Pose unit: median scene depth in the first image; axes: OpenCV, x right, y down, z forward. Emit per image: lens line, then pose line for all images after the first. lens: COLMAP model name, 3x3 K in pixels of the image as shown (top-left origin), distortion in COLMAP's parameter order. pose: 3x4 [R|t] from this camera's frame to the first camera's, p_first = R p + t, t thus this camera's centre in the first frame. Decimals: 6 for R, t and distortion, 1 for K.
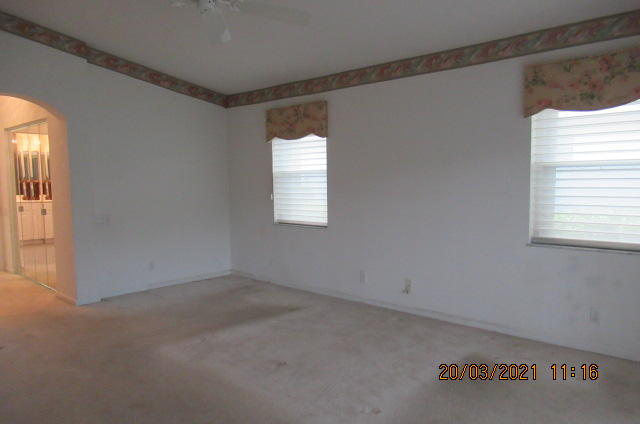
lens RADIAL K [[476.2, 0, 320.5], [0, 476.2, 217.5], [0, 0, 1]] dist [-0.008069, -0.001765]
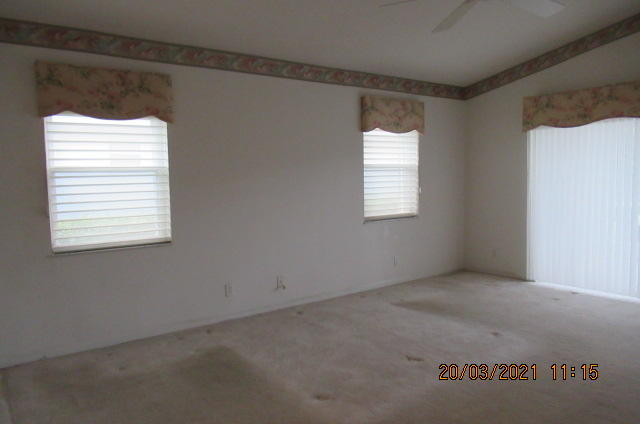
lens RADIAL K [[512.6, 0, 269.2], [0, 512.6, 214.4], [0, 0, 1]] dist [0.015537, 0.011359]
pose [[0.175329, -0.060548, 0.982646, -0.738352], [0.102611, 0.993795, 0.042926, -0.041548], [-0.979148, 0.093305, 0.180454, 0.675747]]
